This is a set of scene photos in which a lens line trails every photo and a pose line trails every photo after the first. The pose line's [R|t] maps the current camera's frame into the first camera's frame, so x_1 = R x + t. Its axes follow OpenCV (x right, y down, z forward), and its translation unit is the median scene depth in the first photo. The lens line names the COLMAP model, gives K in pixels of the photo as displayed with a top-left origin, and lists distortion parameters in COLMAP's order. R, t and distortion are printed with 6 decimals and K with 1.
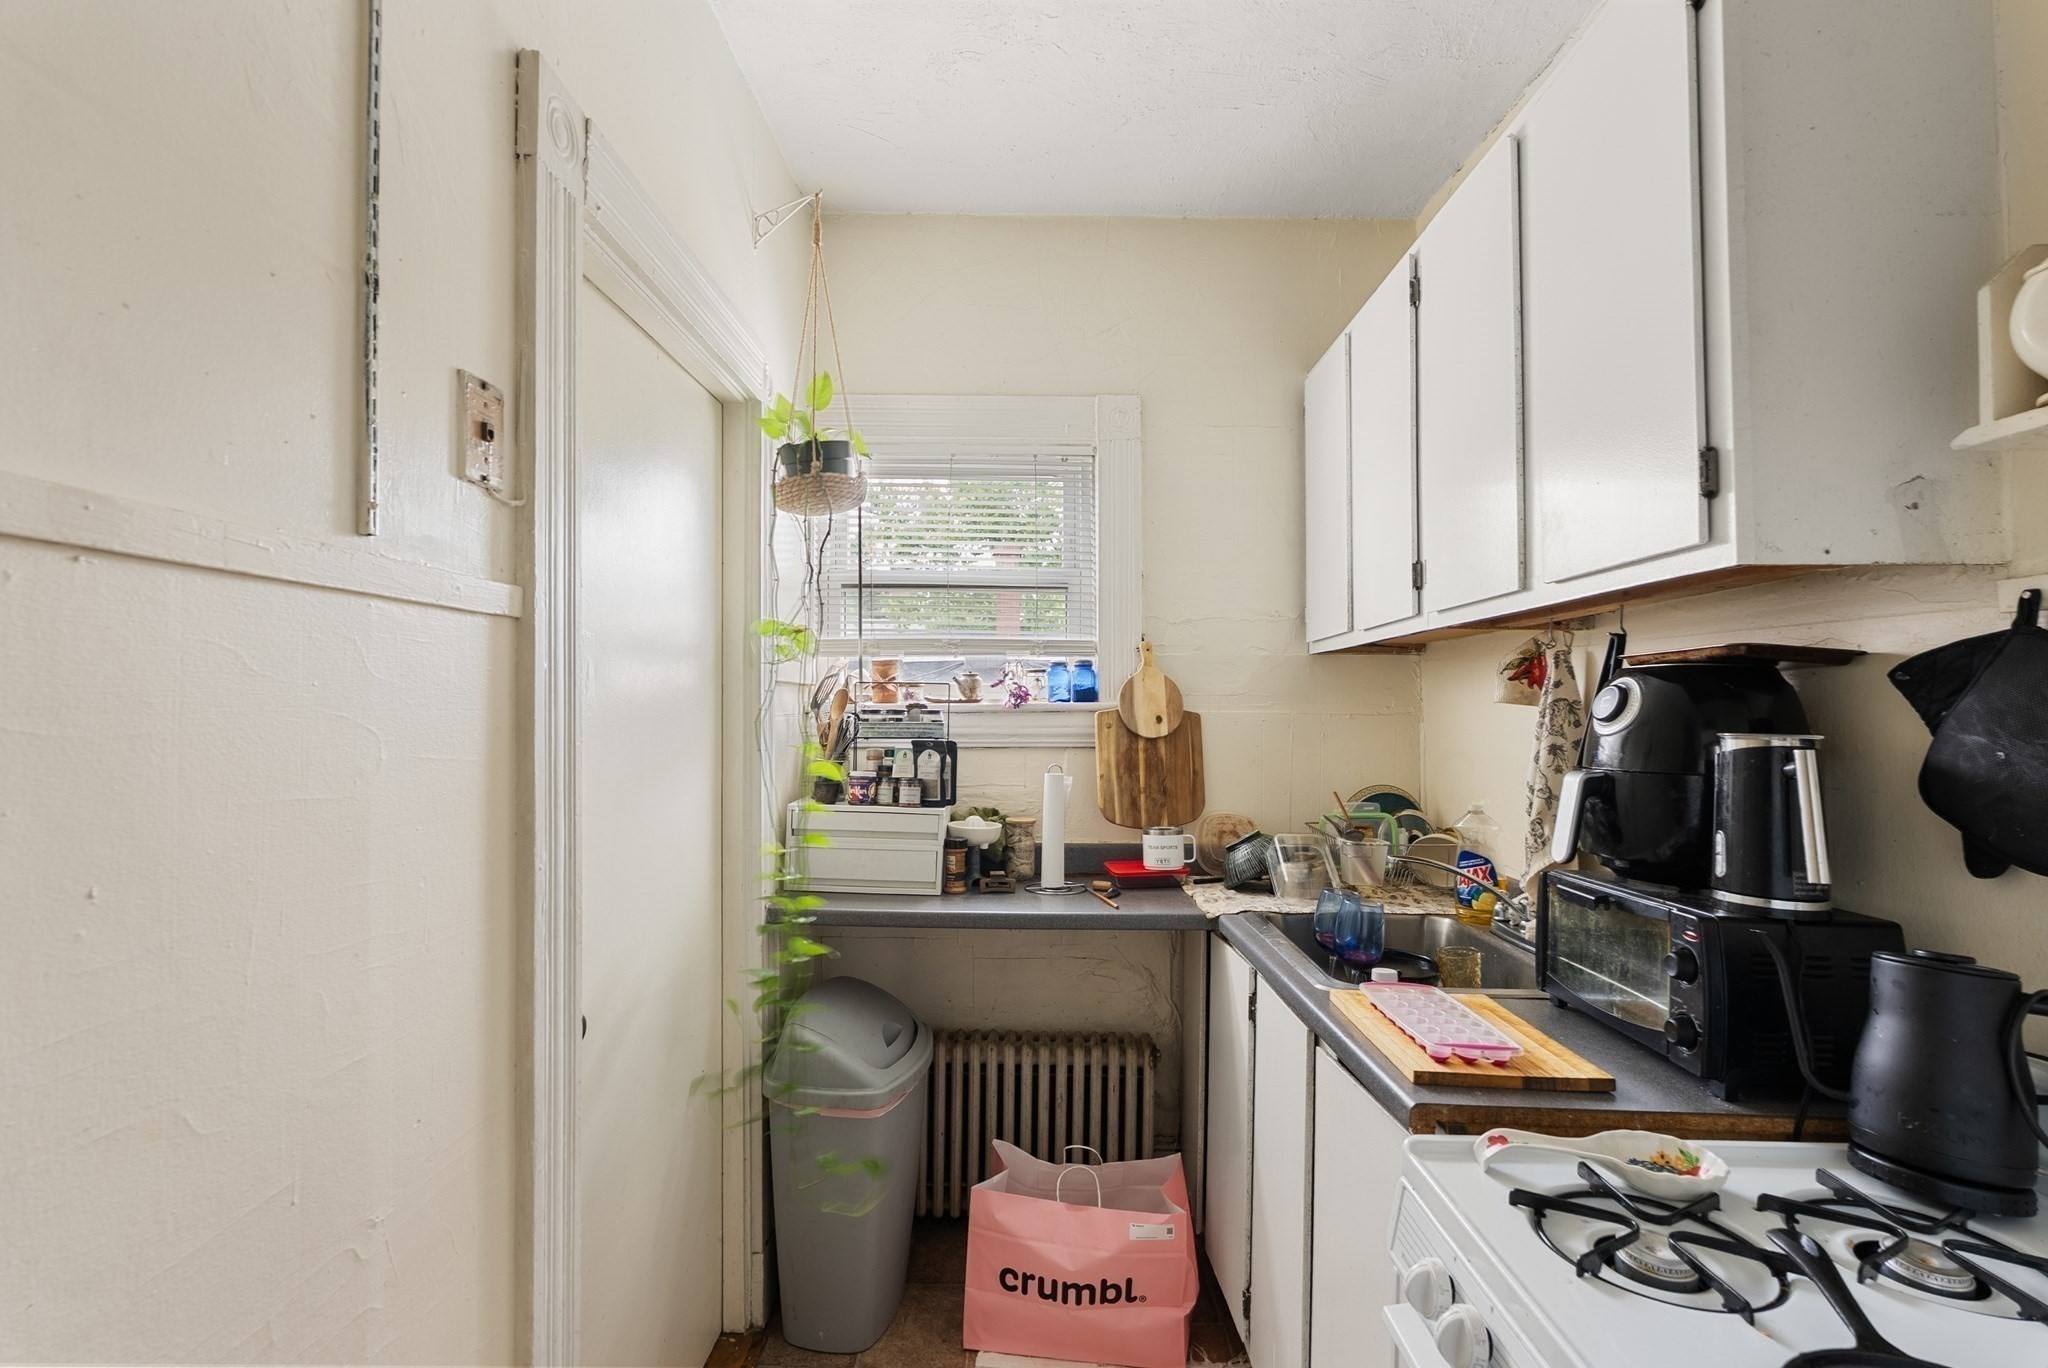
lens RADIAL K [[938.3, 0, 1021.3], [0, 938.3, 688.5], [0, 0, 1]] dist [-0.001805, 0.000139]
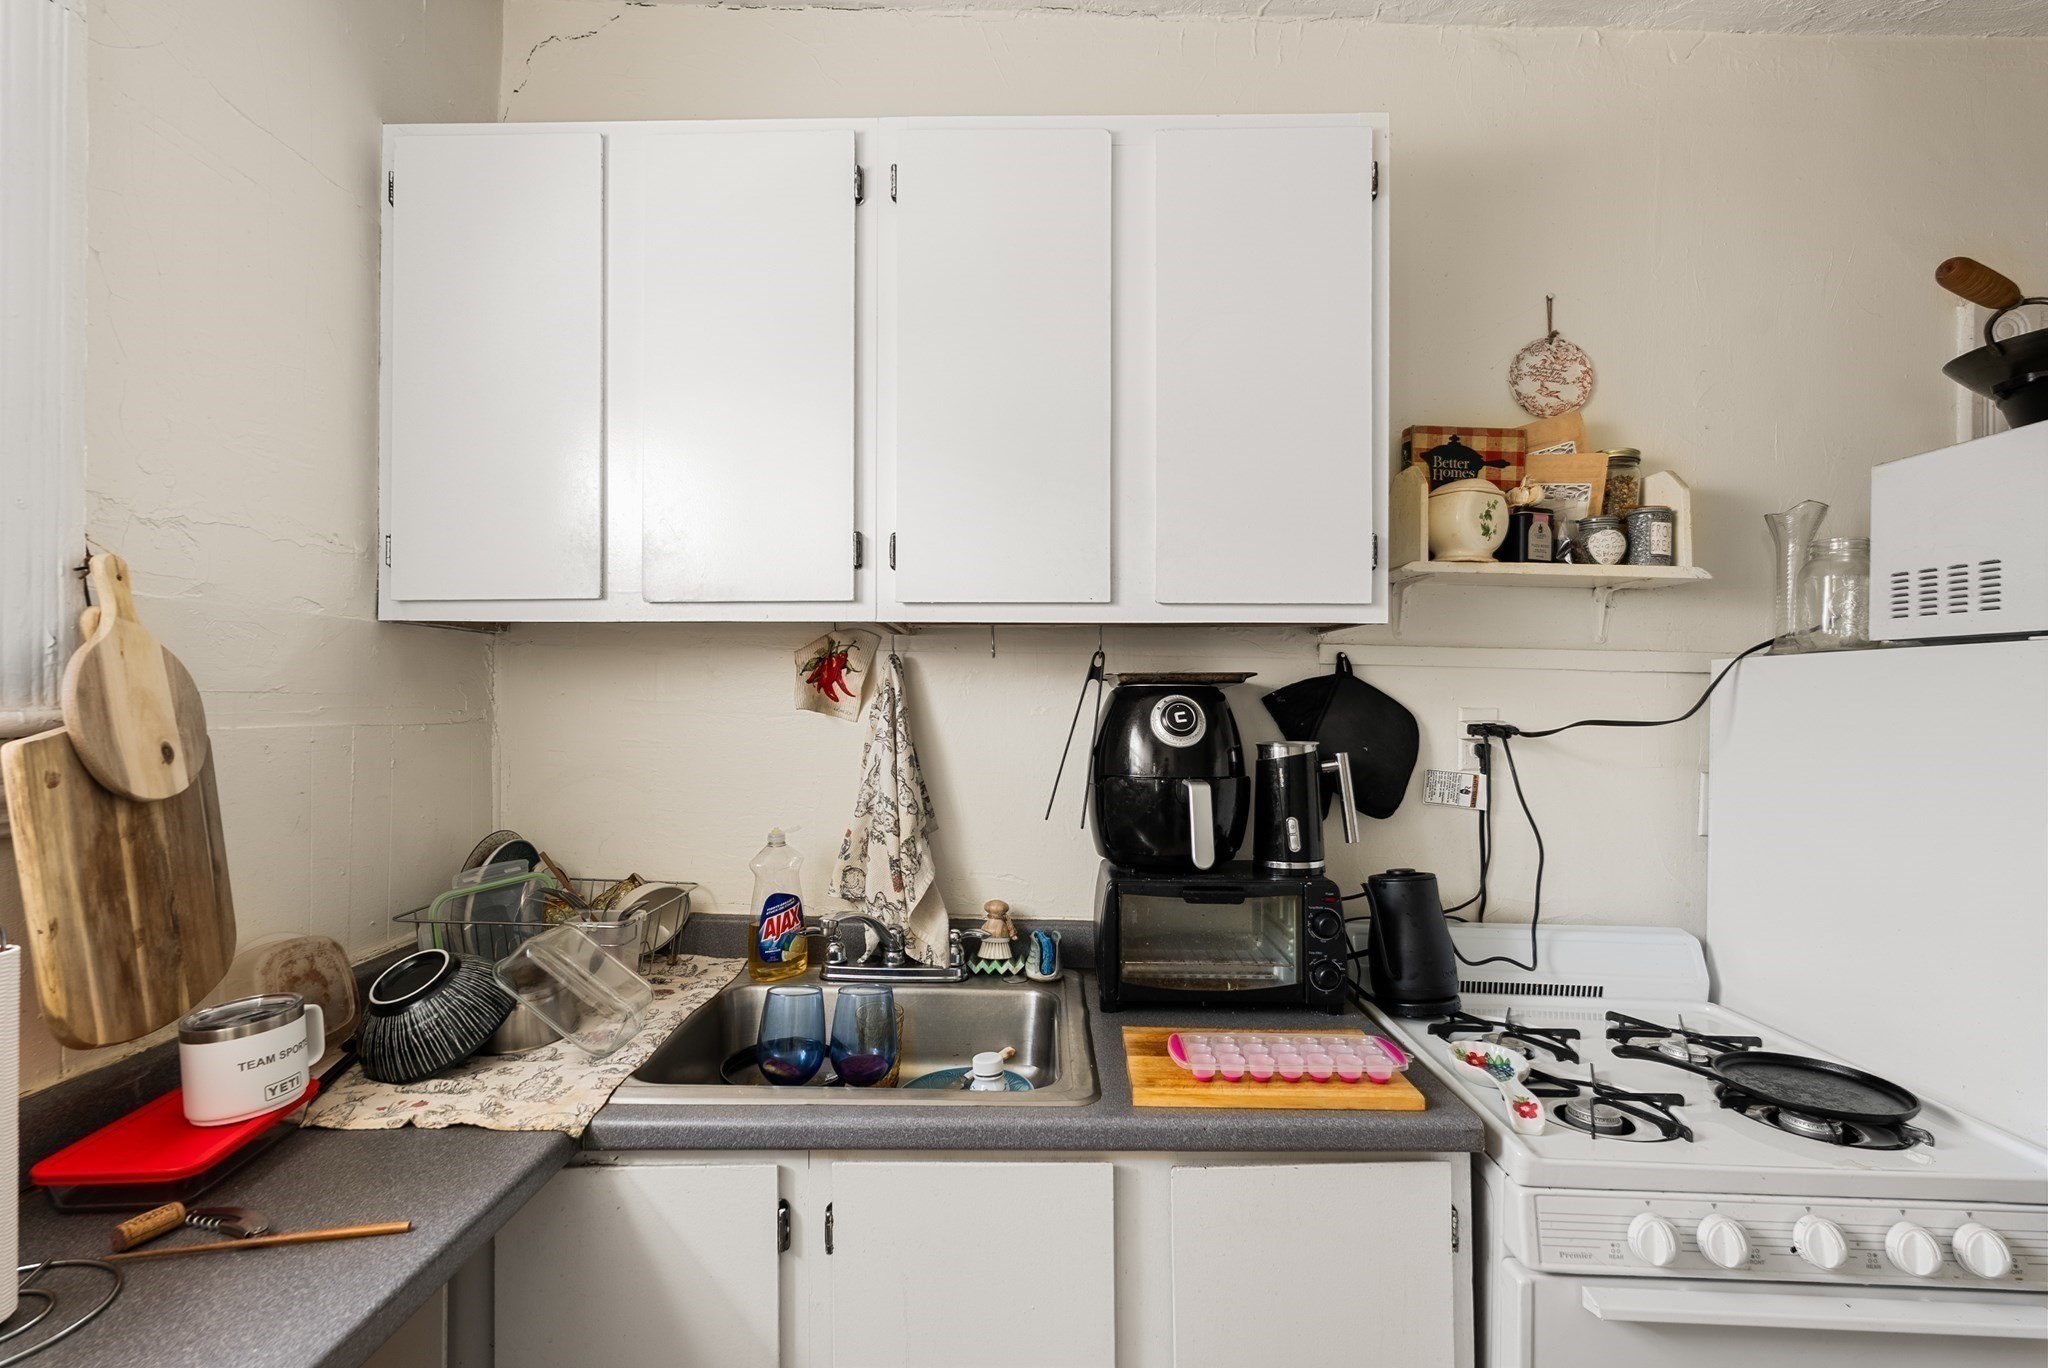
lens RADIAL K [[896.3, 0, 1034.5], [0, 896.3, 687.6], [0, 0, 1]] dist [-0.003134, -0.000231]
pose [[0.011159, 0.008350, 0.999903, -0.310873], [-0.030371, 0.999507, -0.008008, -0.005002], [-0.999476, -0.030279, 0.011407, 0.812931]]
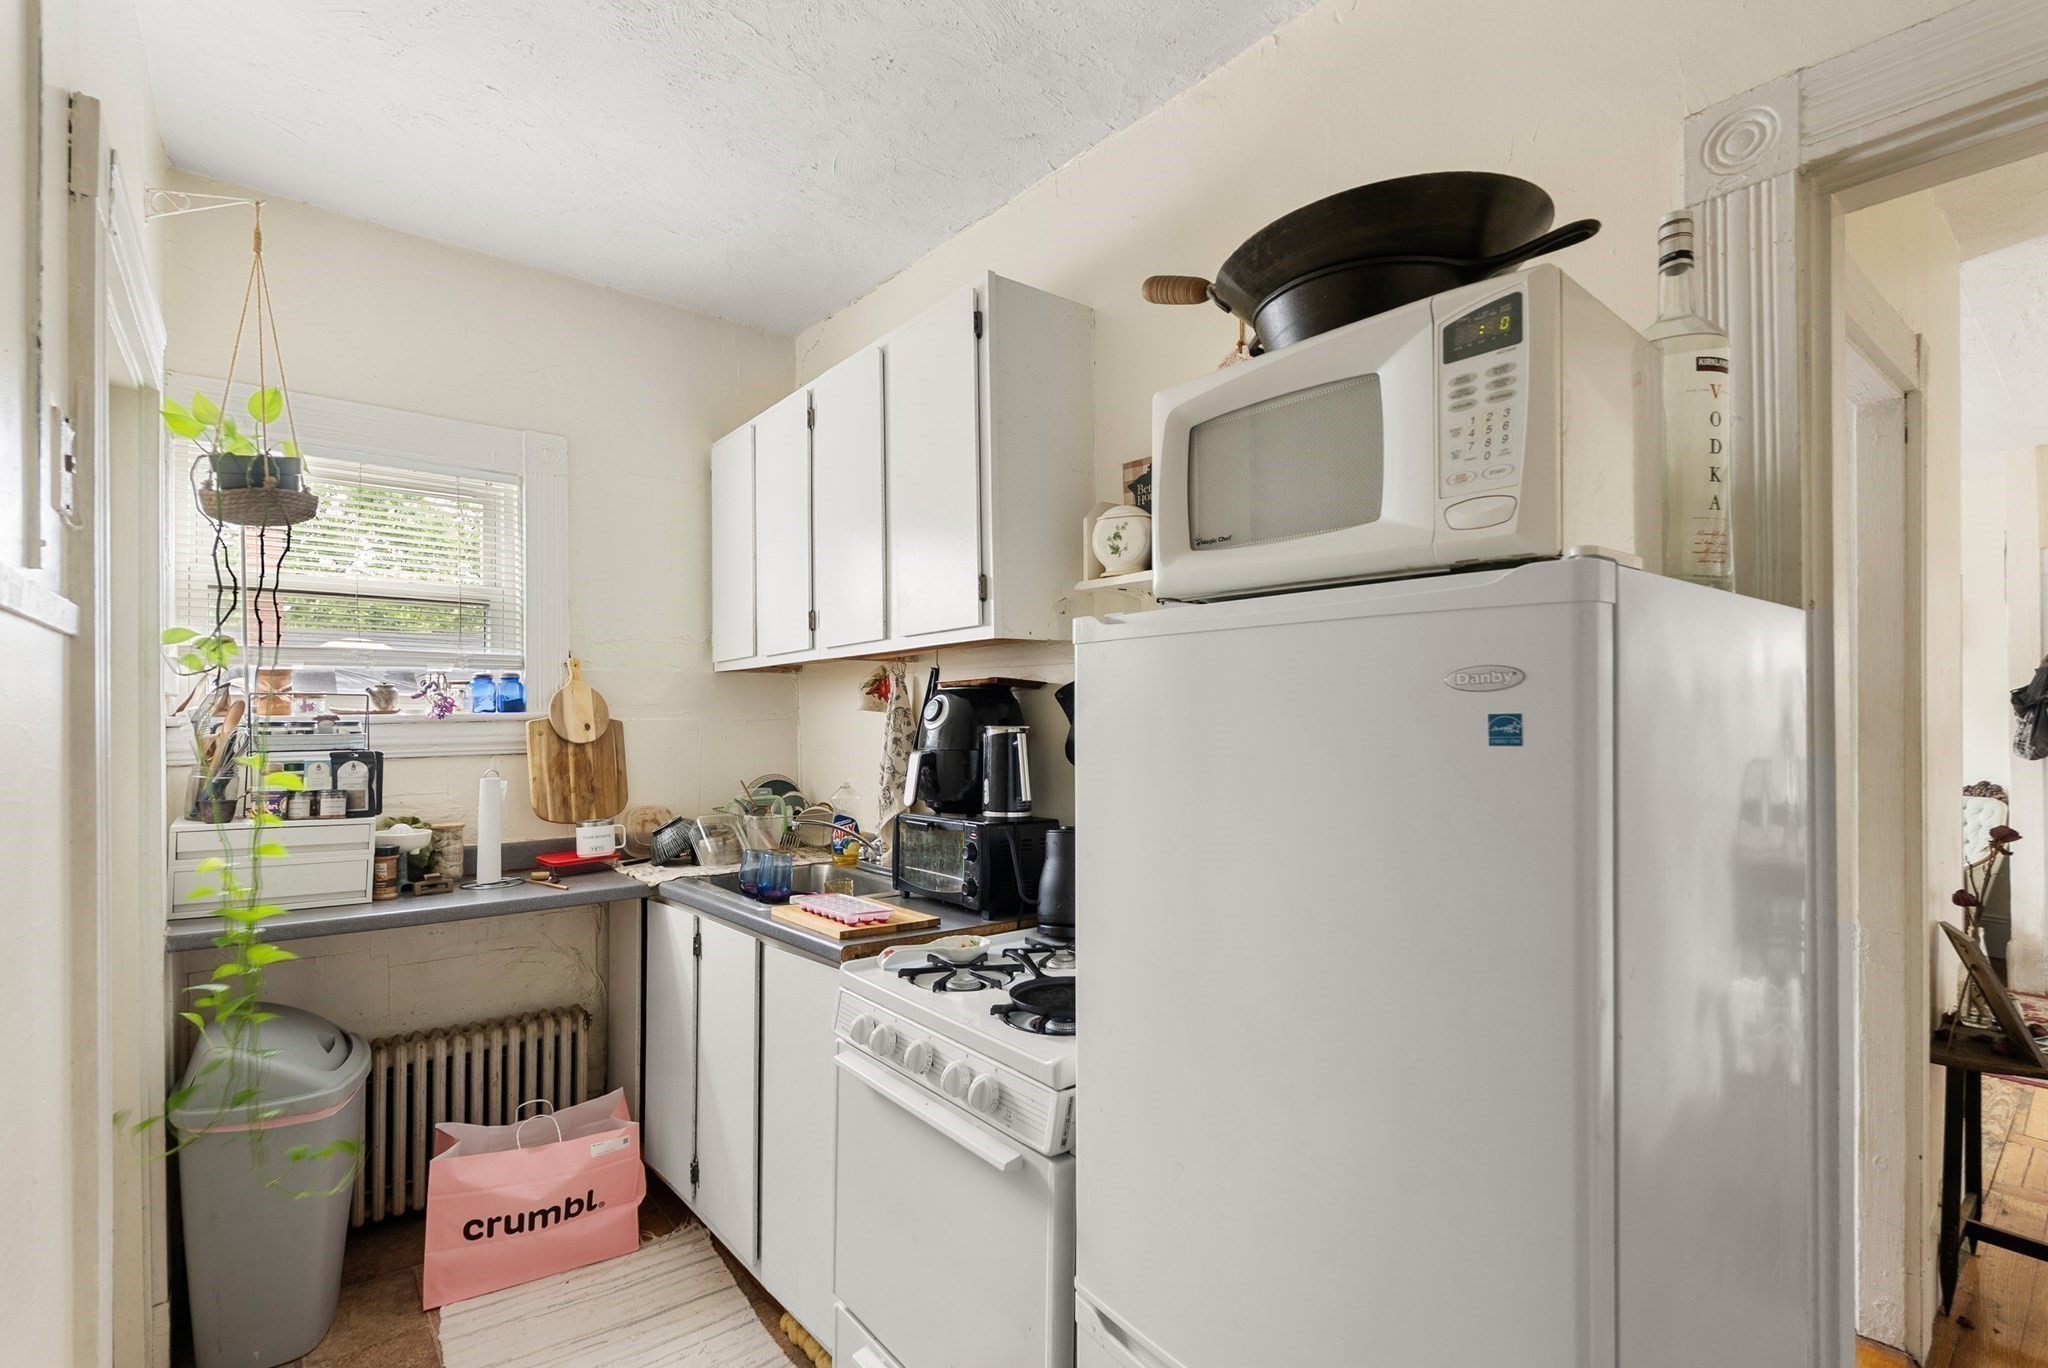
lens RADIAL K [[938.3, 0, 1021.3], [0, 938.3, 688.5], [0, 0, 1]] dist [-0.001805, 0.000139]
pose [[0.771936, 0.007539, 0.635656, -0.223858], [-0.002223, 0.999956, -0.009160, -0.005629], [-0.635696, 0.005657, 0.771918, -0.279743]]
